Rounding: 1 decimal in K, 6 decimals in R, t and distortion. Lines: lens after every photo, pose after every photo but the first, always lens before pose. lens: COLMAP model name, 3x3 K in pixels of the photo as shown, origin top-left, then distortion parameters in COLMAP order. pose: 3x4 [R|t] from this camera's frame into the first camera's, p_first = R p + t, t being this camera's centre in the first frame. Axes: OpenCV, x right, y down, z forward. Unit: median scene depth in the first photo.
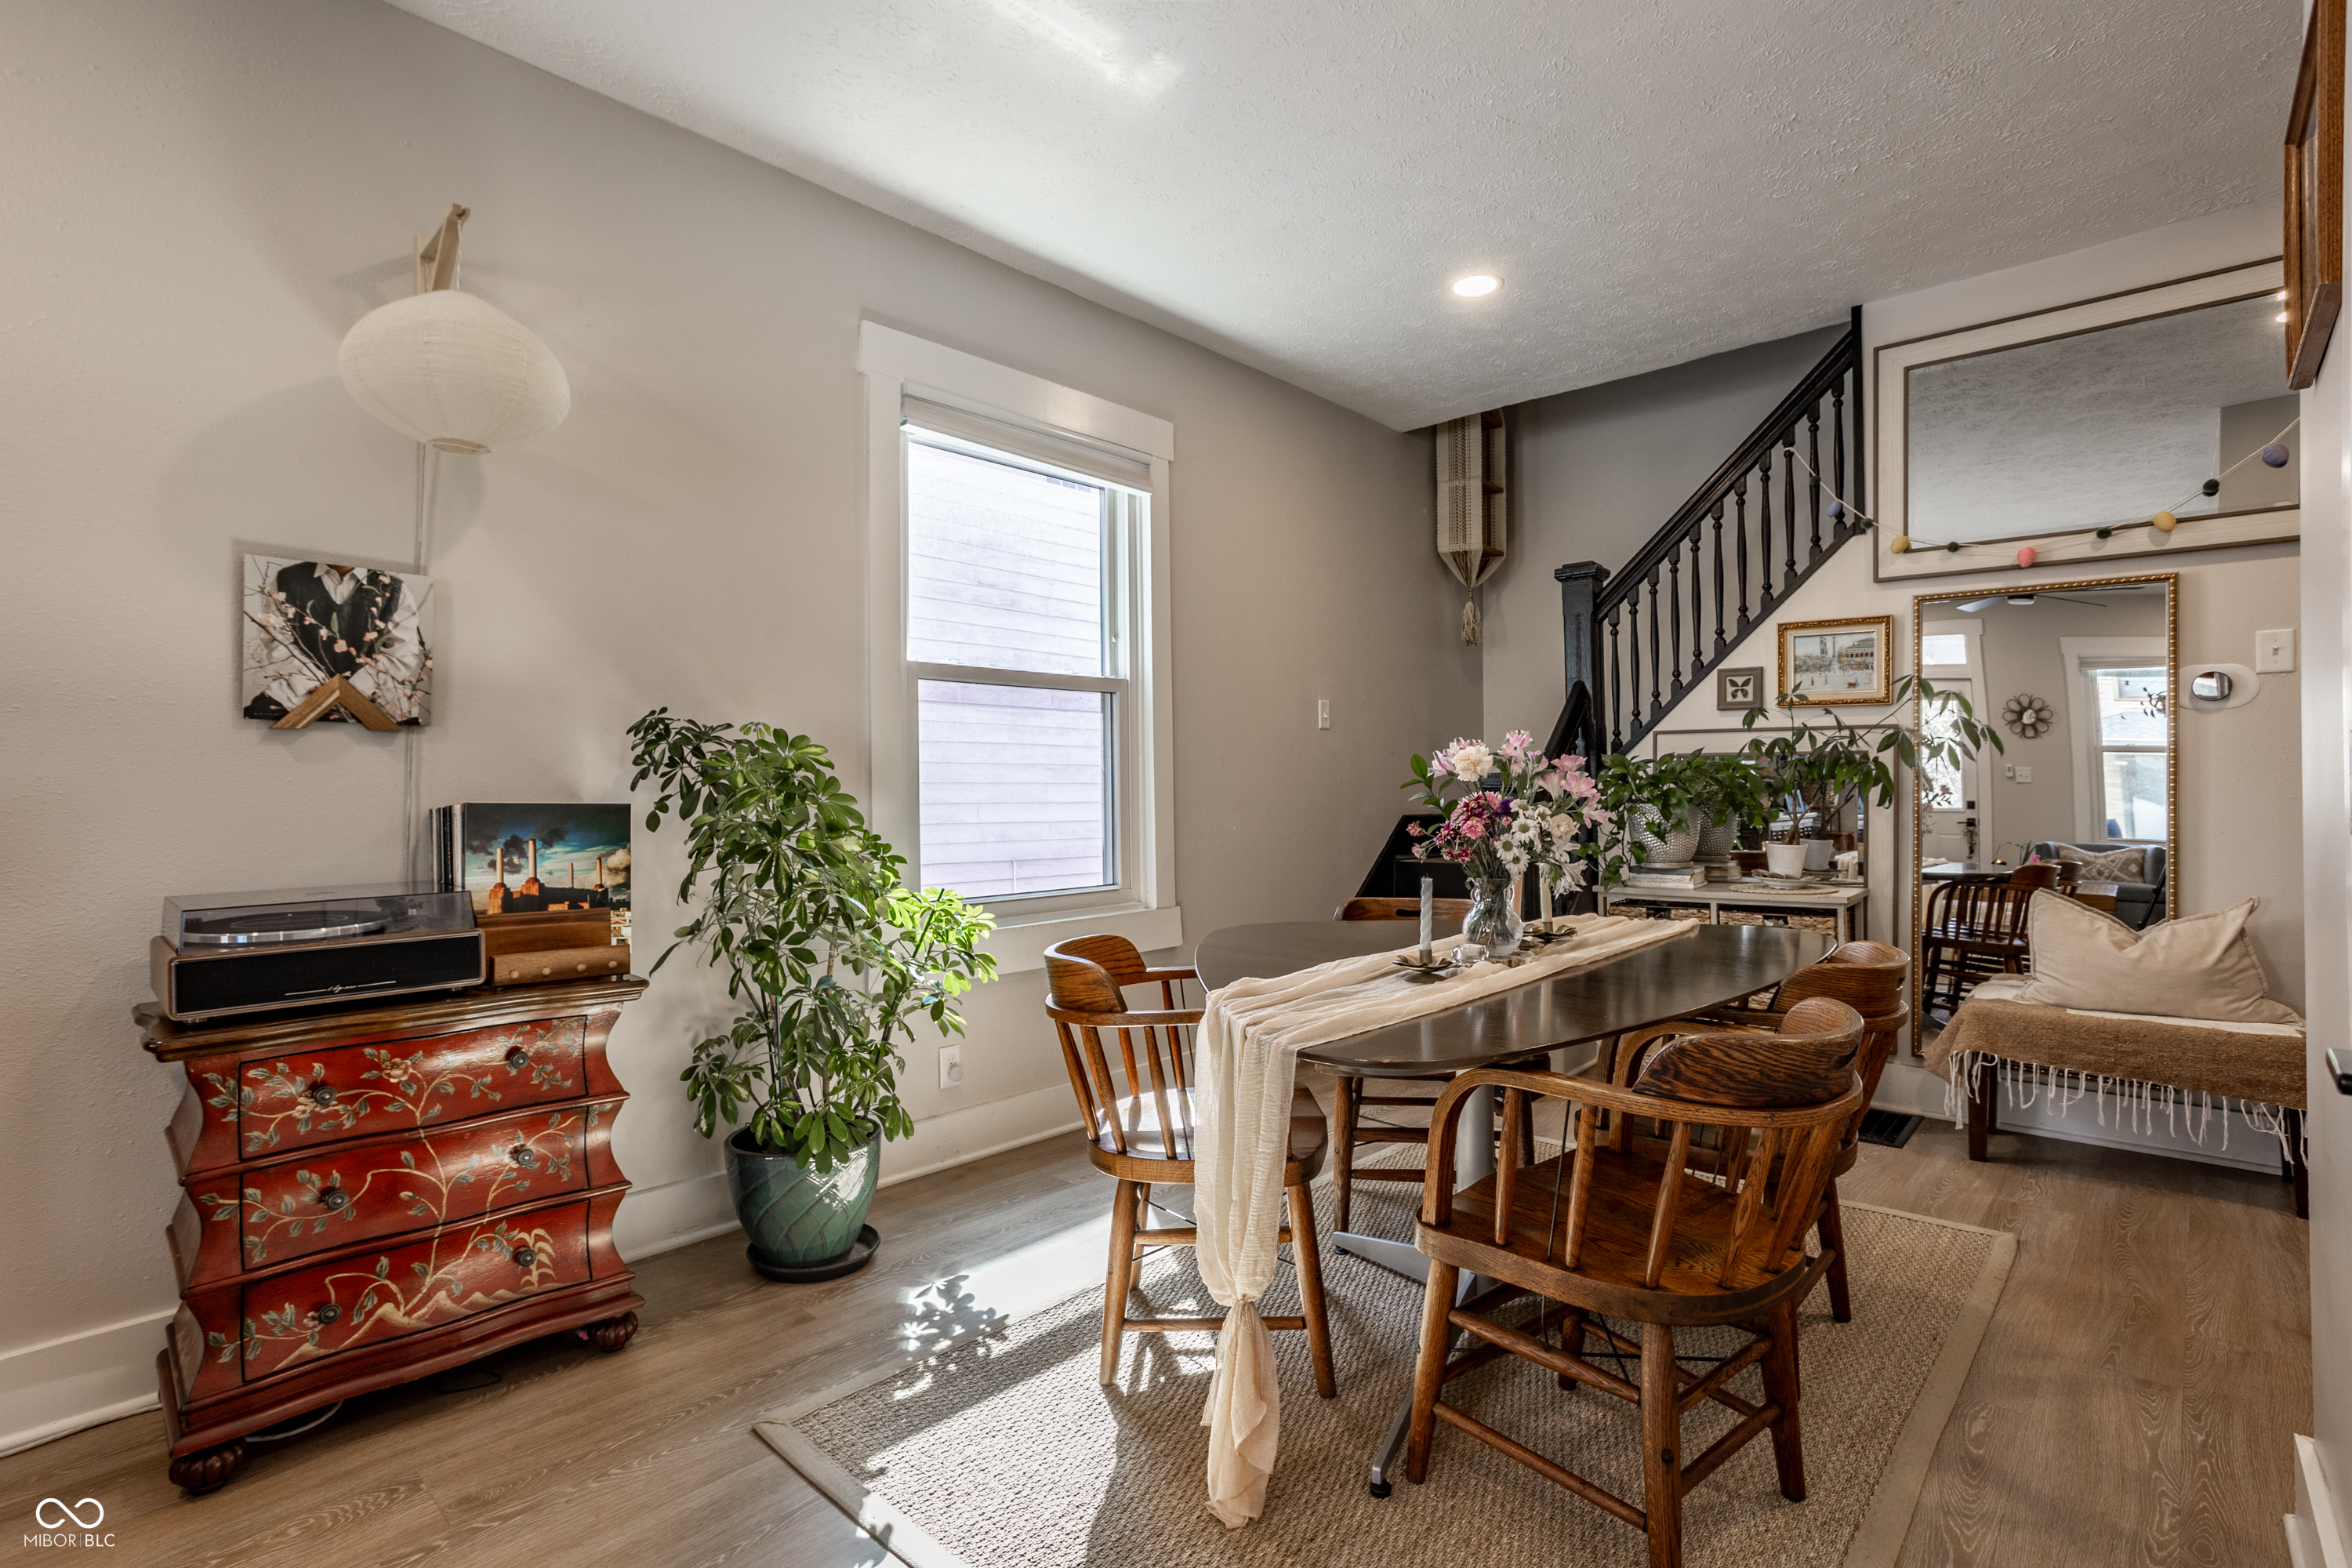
lens RADIAL K [[1125.5, 0, 1164.7], [0, 1125.5, 792.6], [0, 0, 1]] dist [-0.039593, 0.020790]
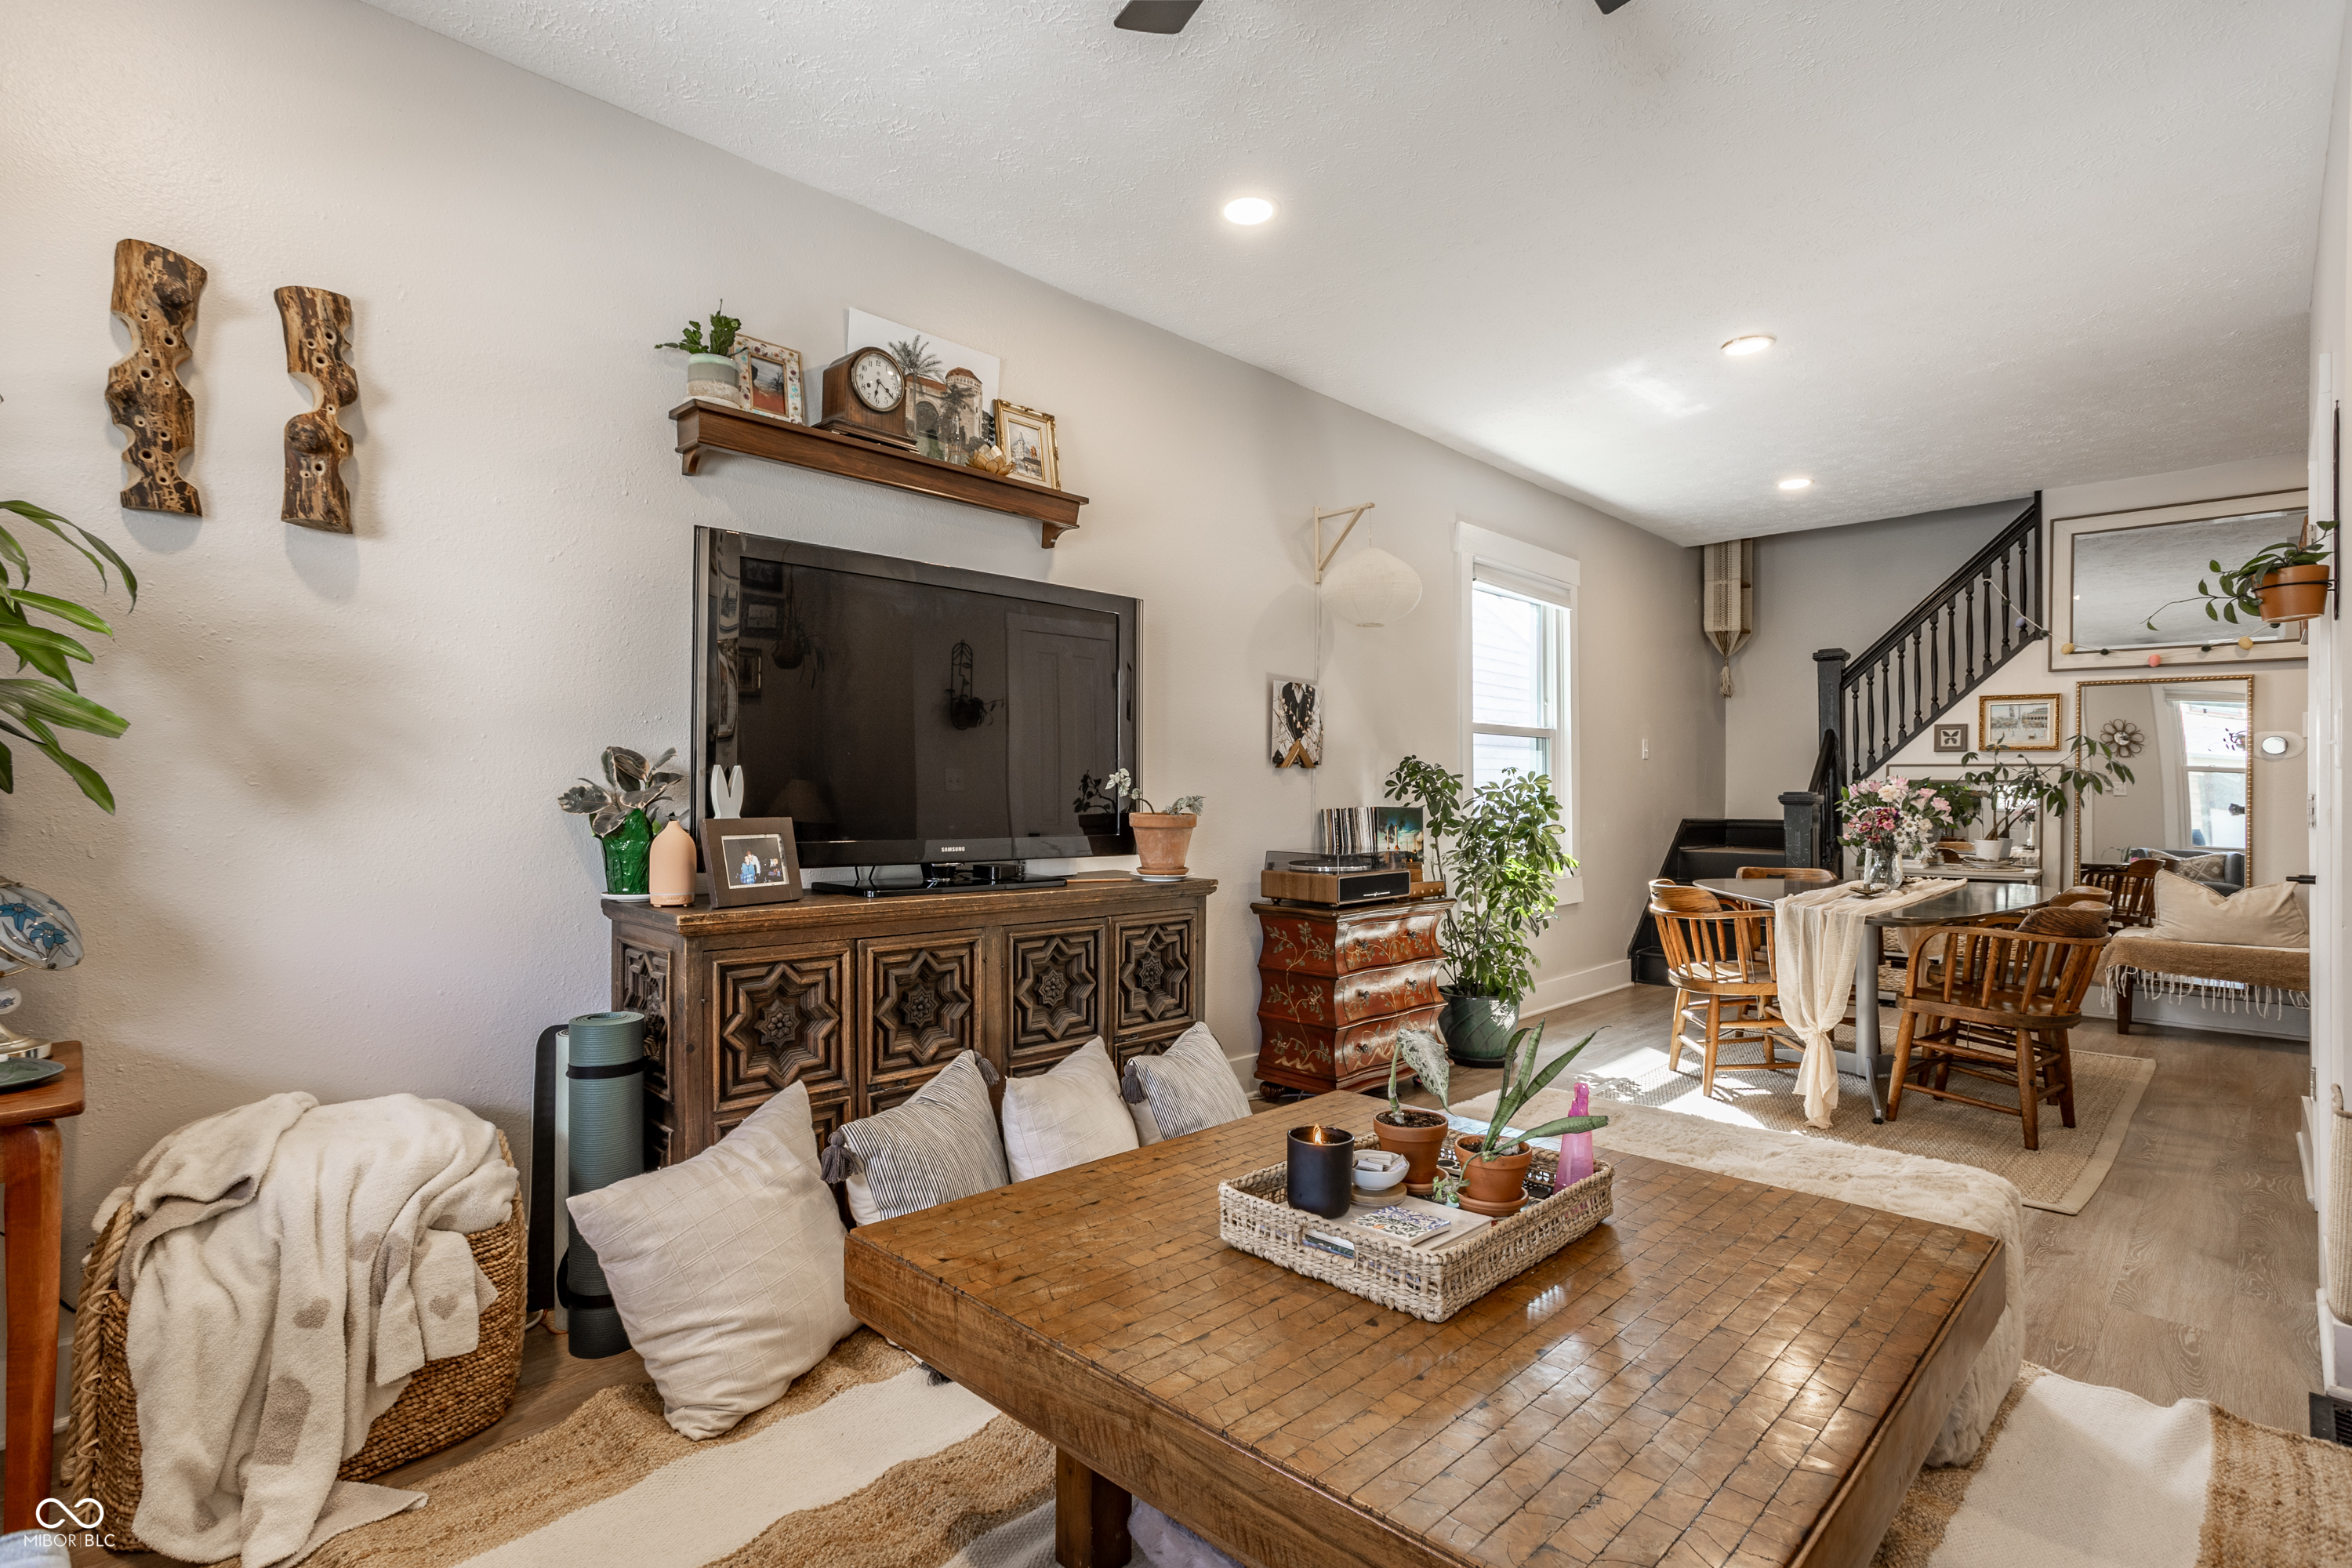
lens RADIAL K [[1125.5, 0, 1163.7], [0, 1125.5, 791.2], [0, 0, 1]] dist [-0.039593, 0.020790]
pose [[0.999231, 0.011689, -0.037420, -0.527707], [-0.011836, 0.999923, -0.003693, -0.003094], [0.037374, 0.004133, 0.999293, -0.578974]]
